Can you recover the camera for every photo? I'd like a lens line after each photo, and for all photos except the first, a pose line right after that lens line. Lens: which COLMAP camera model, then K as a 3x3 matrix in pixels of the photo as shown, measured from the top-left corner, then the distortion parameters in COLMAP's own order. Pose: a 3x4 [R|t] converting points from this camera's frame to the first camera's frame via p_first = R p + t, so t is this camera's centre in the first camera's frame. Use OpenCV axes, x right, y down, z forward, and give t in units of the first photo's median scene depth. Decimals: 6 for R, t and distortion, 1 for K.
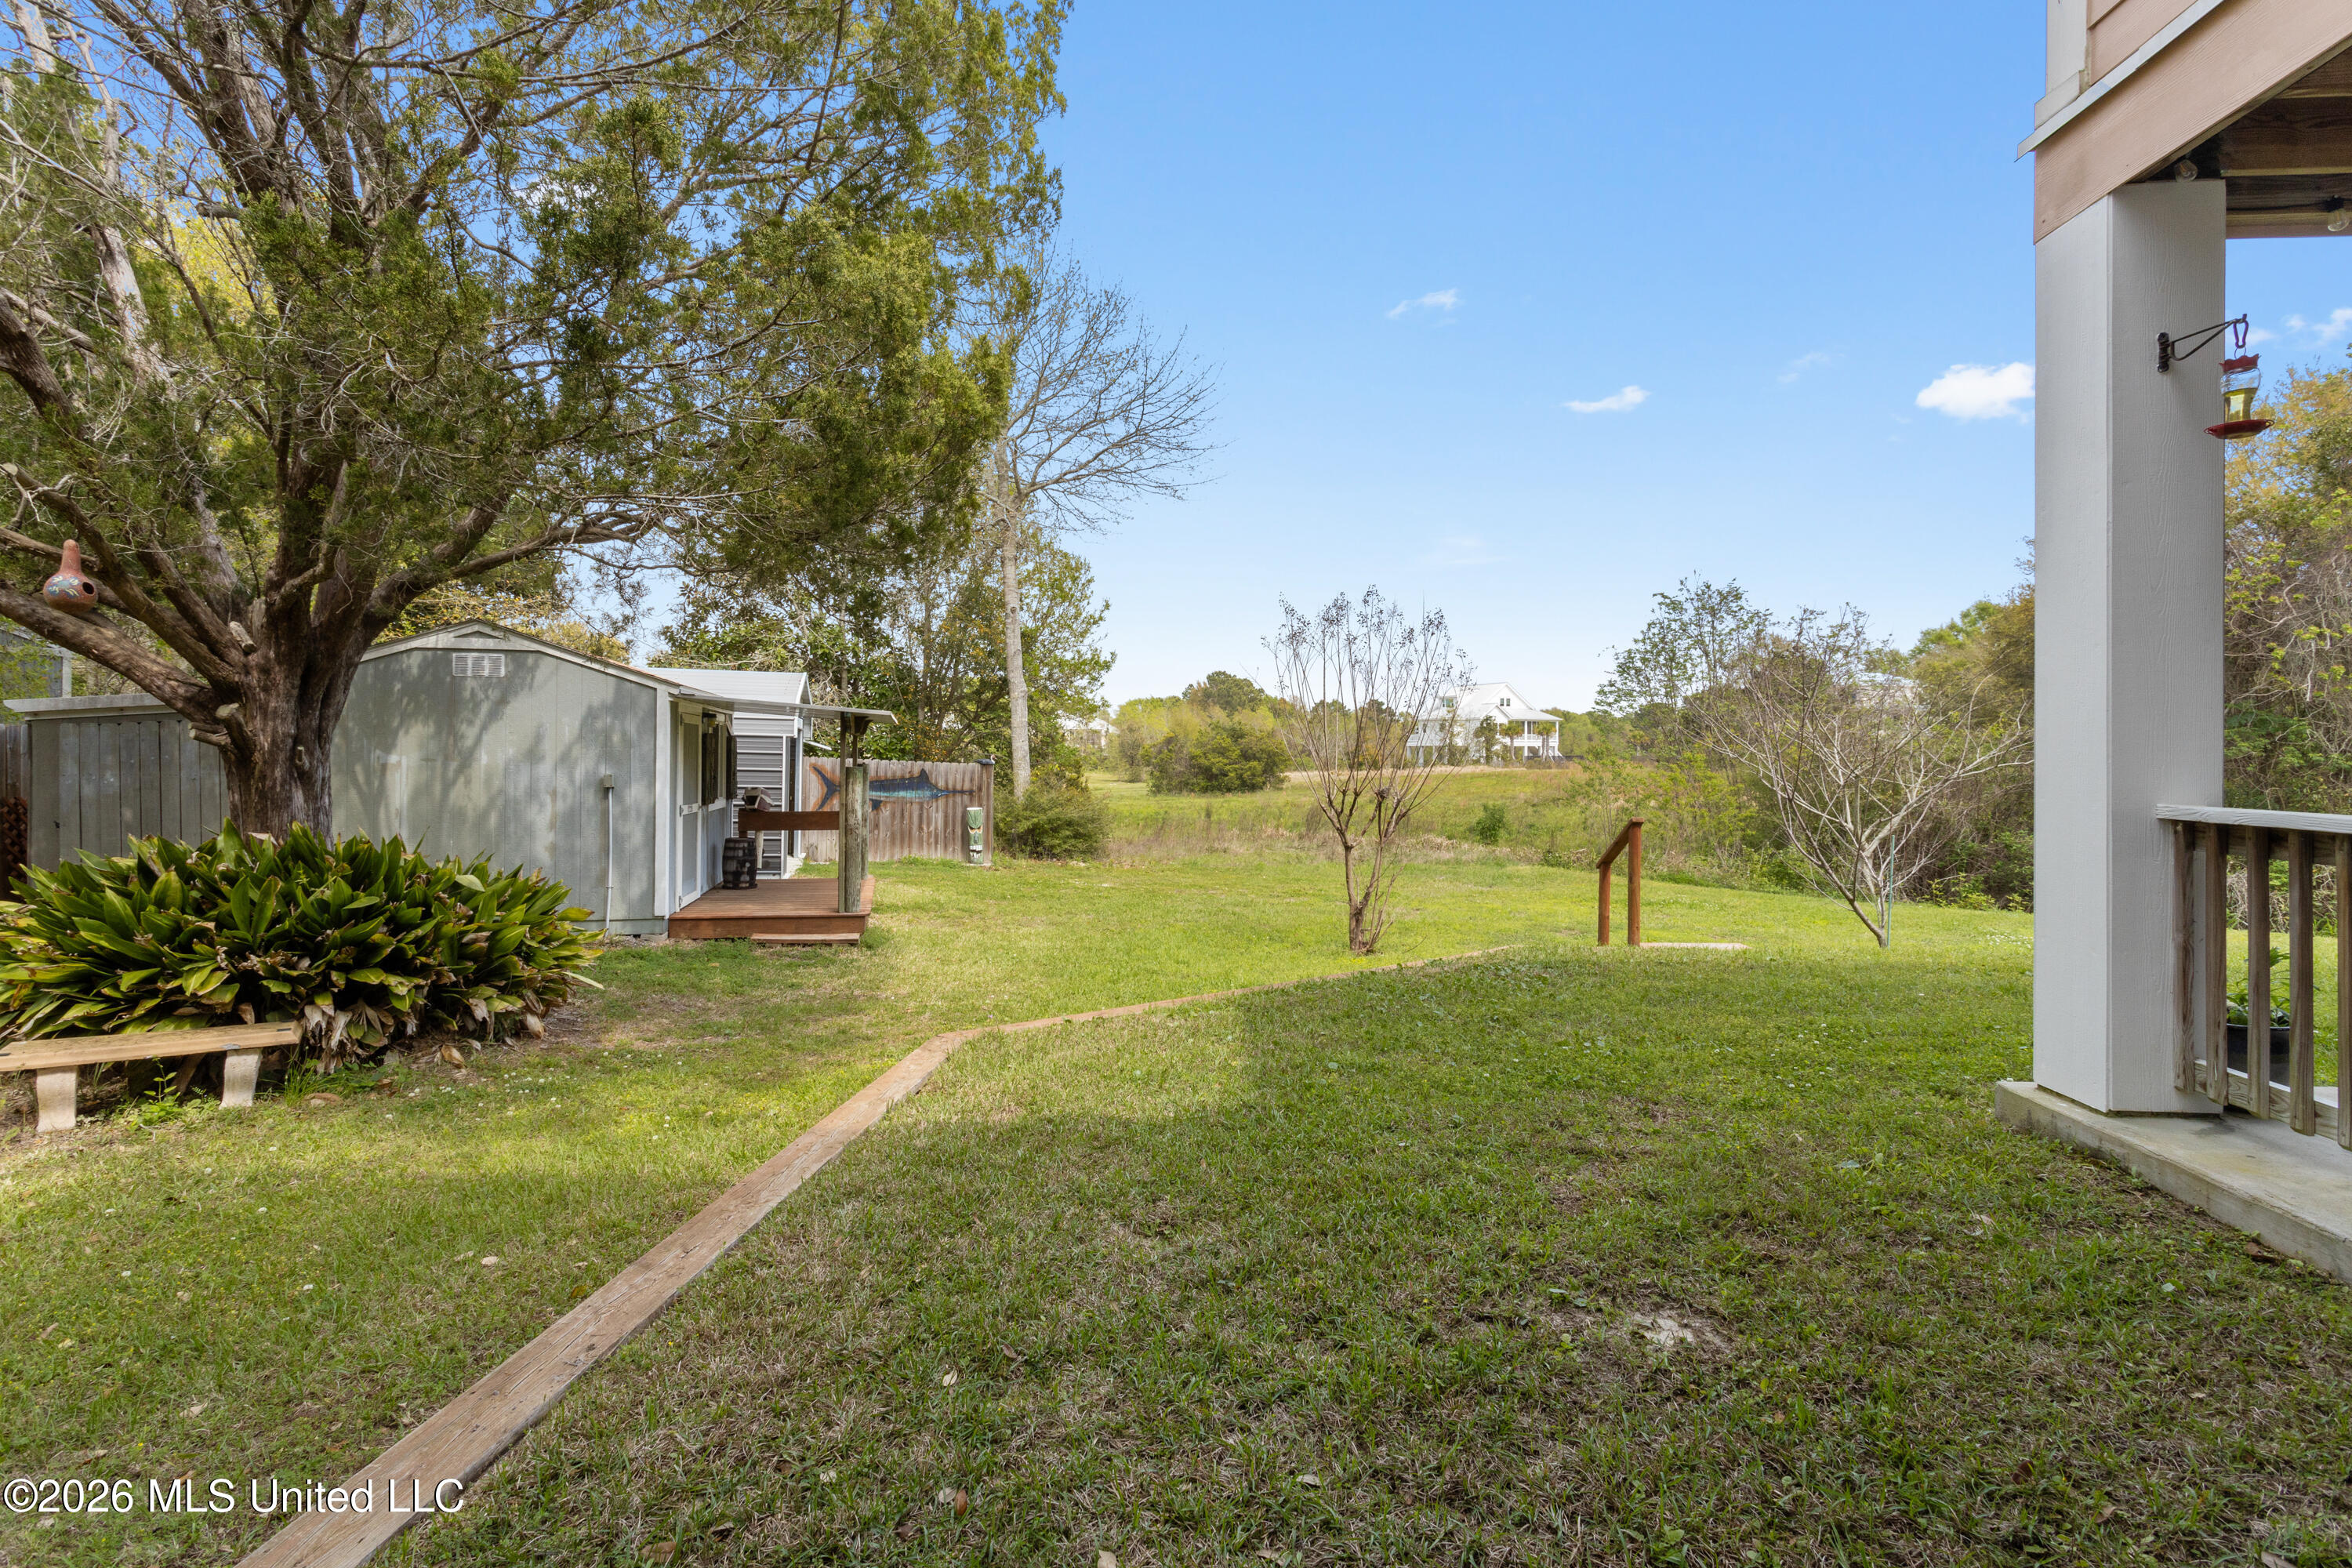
lens RADIAL K [[1107.8, 0, 1165.8], [0, 1107.8, 767.7], [0, 0, 1]] dist [-0.000268, 0.001403]
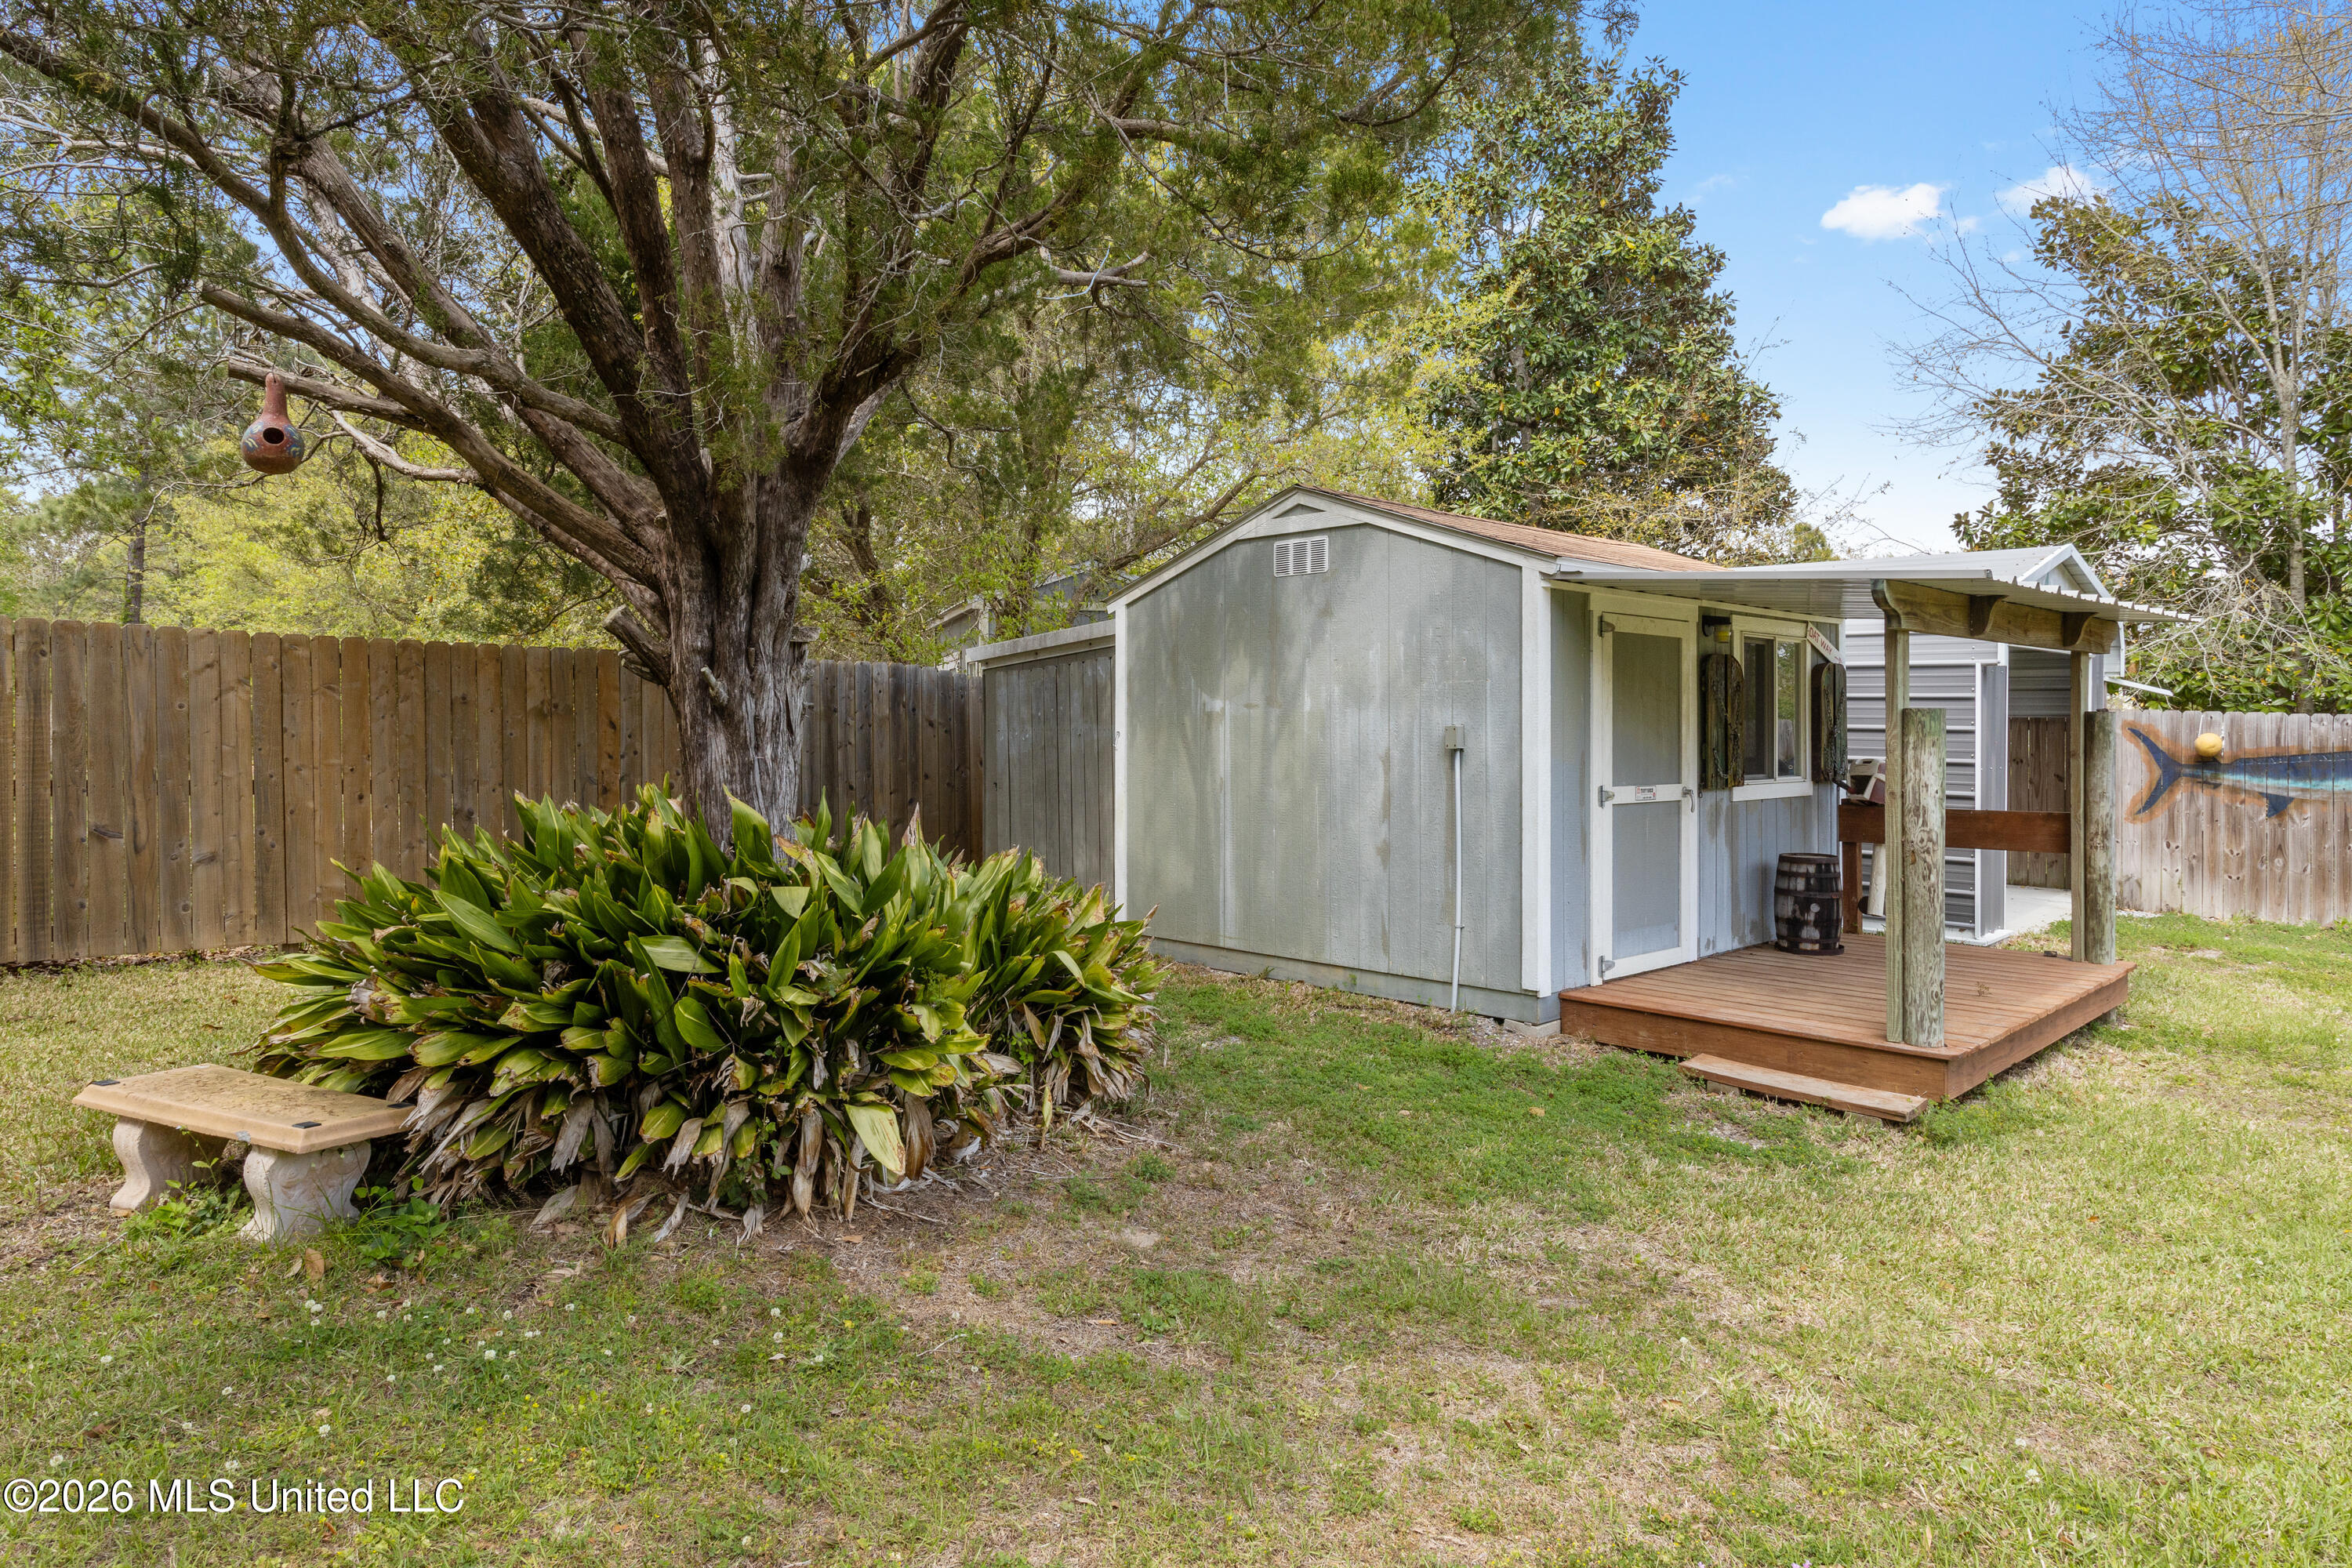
lens RADIAL K [[1428.5, 0, 1180.4], [0, 1428.5, 731.7], [0, 0, 1]] dist [-0.000813, 0.000041]
pose [[0.518384, -0.003749, -0.855140, 0.044047], [-0.004982, 0.999960, -0.007404, 0.013824], [0.855133, 0.008099, 0.518345, 0.465342]]
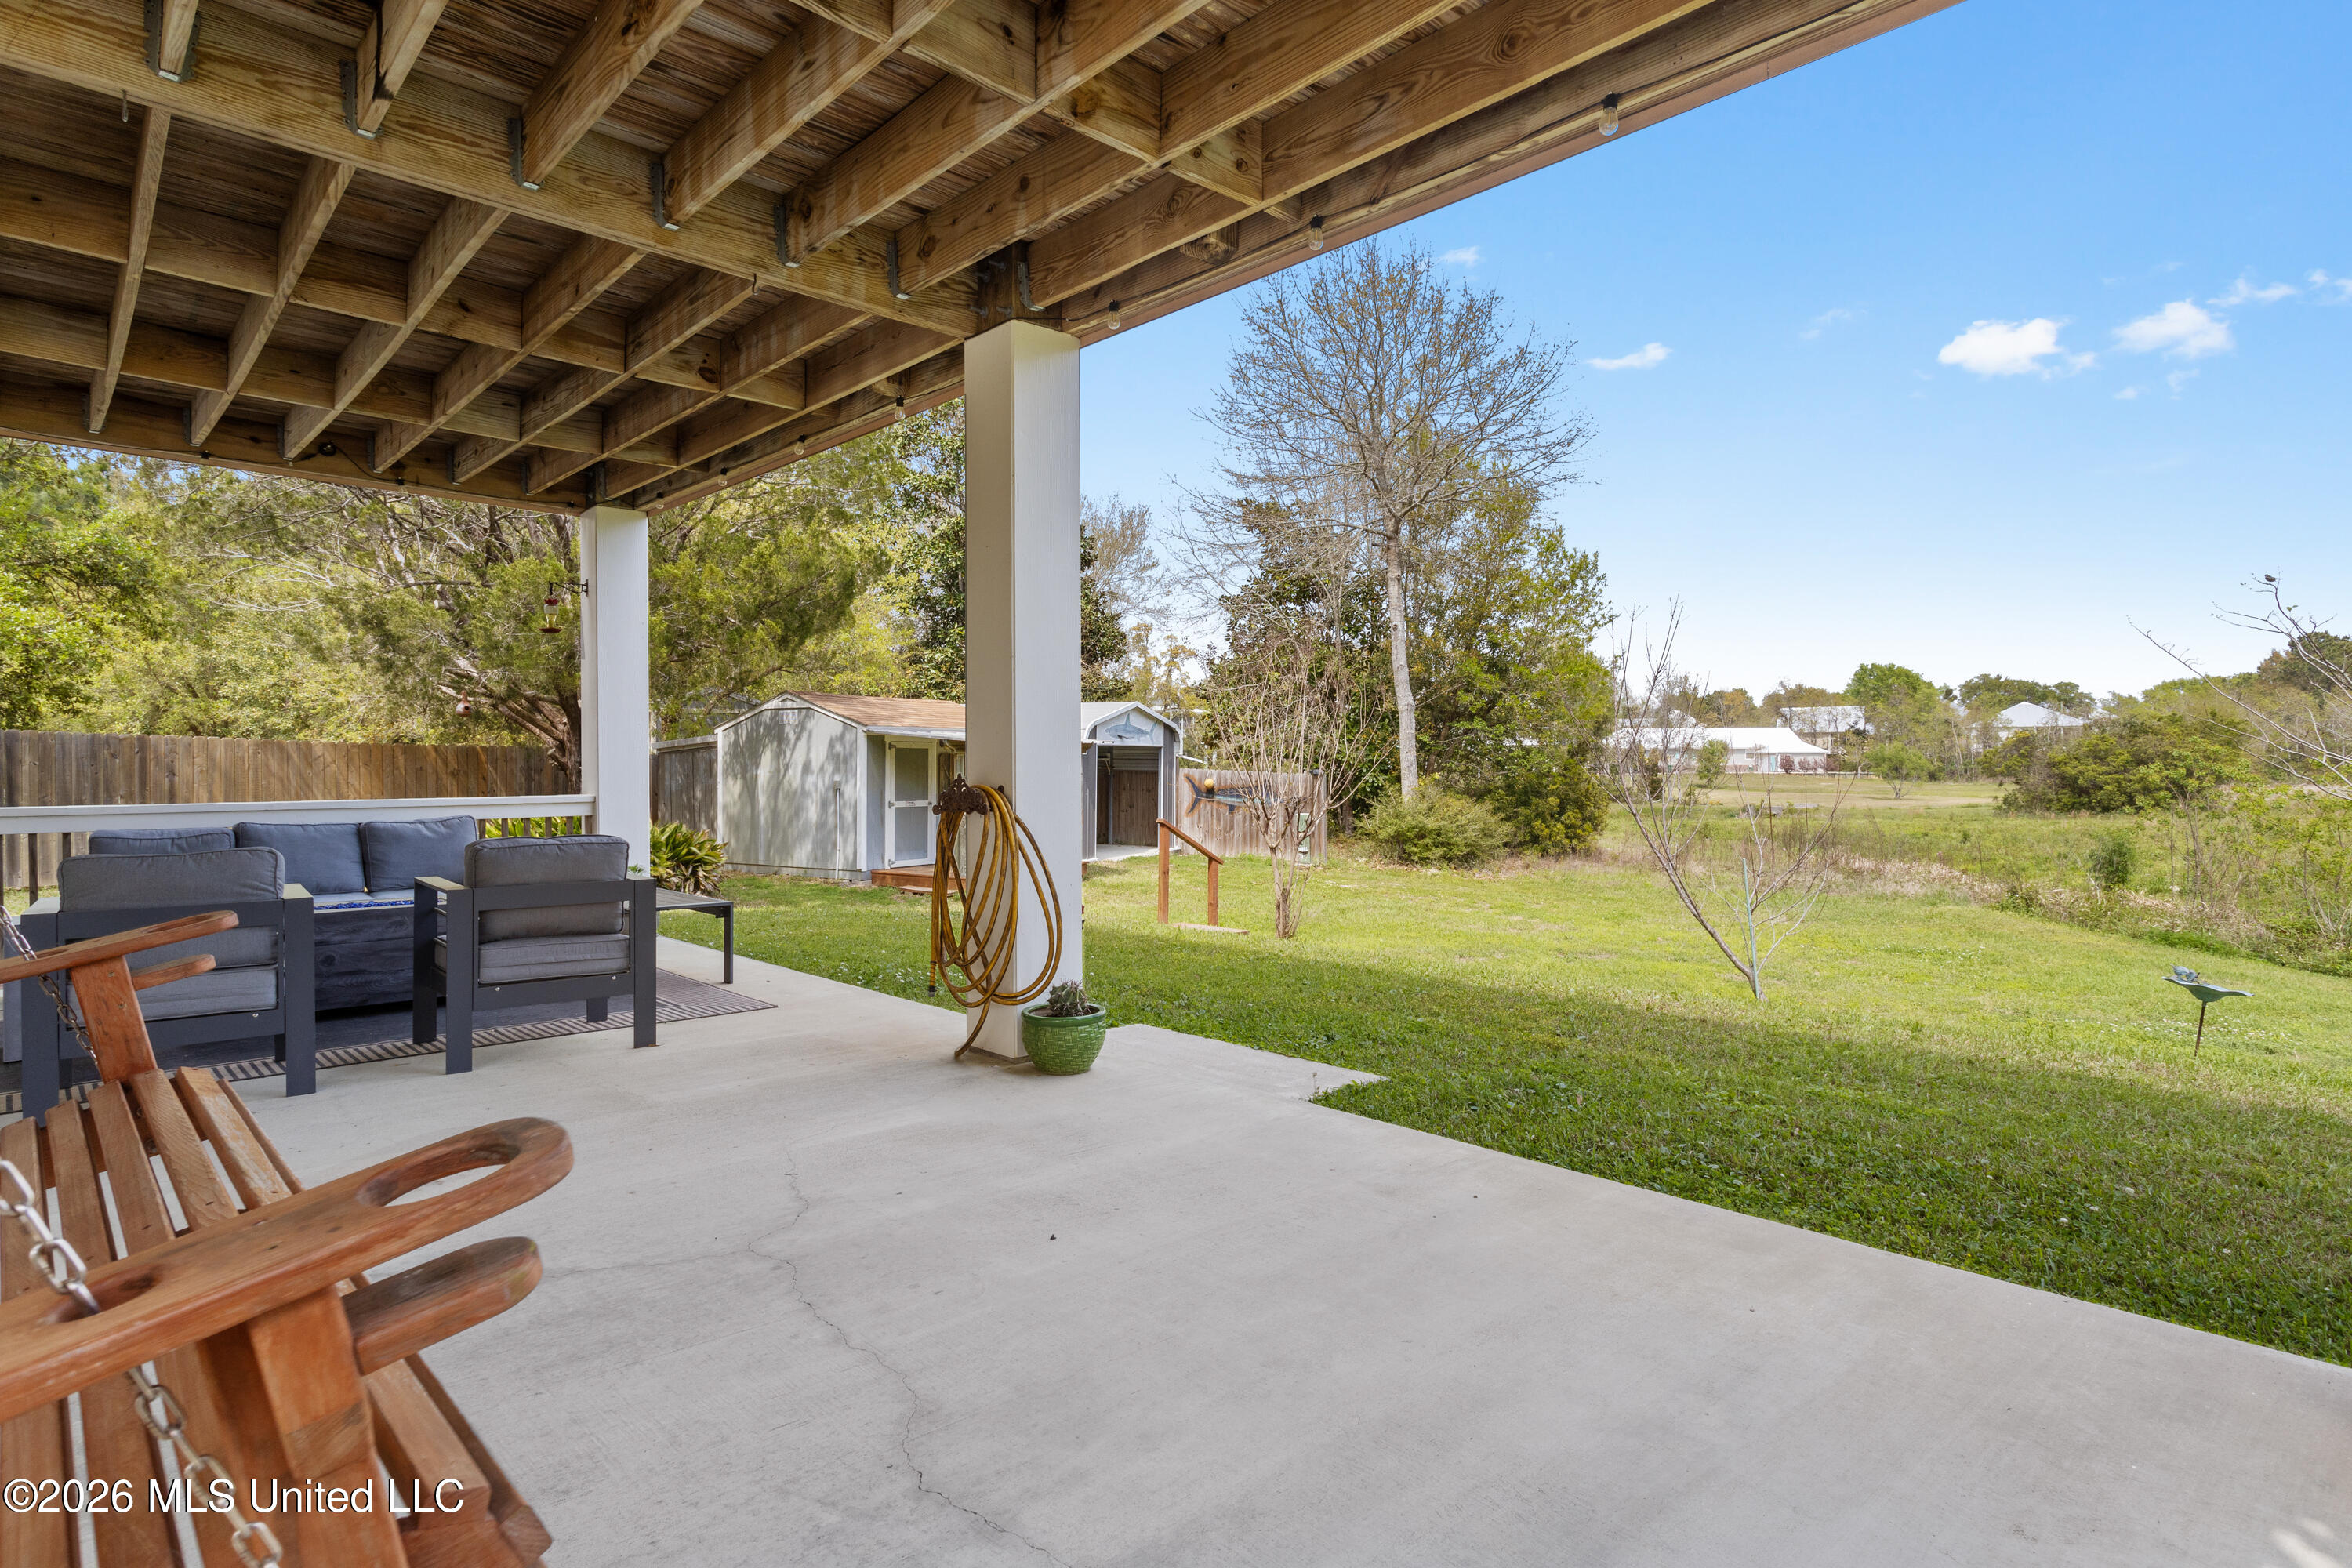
lens RADIAL K [[1236.2, 0, 1171.1], [0, 1236.2, 772.2], [0, 0, 1]] dist [-0.002614, -0.001889]
pose [[0.733770, 0.002855, -0.679392, 1.028441], [-0.004469, 0.999990, -0.000624, -0.007680], [0.679384, 0.003494, 0.733775, -0.011028]]
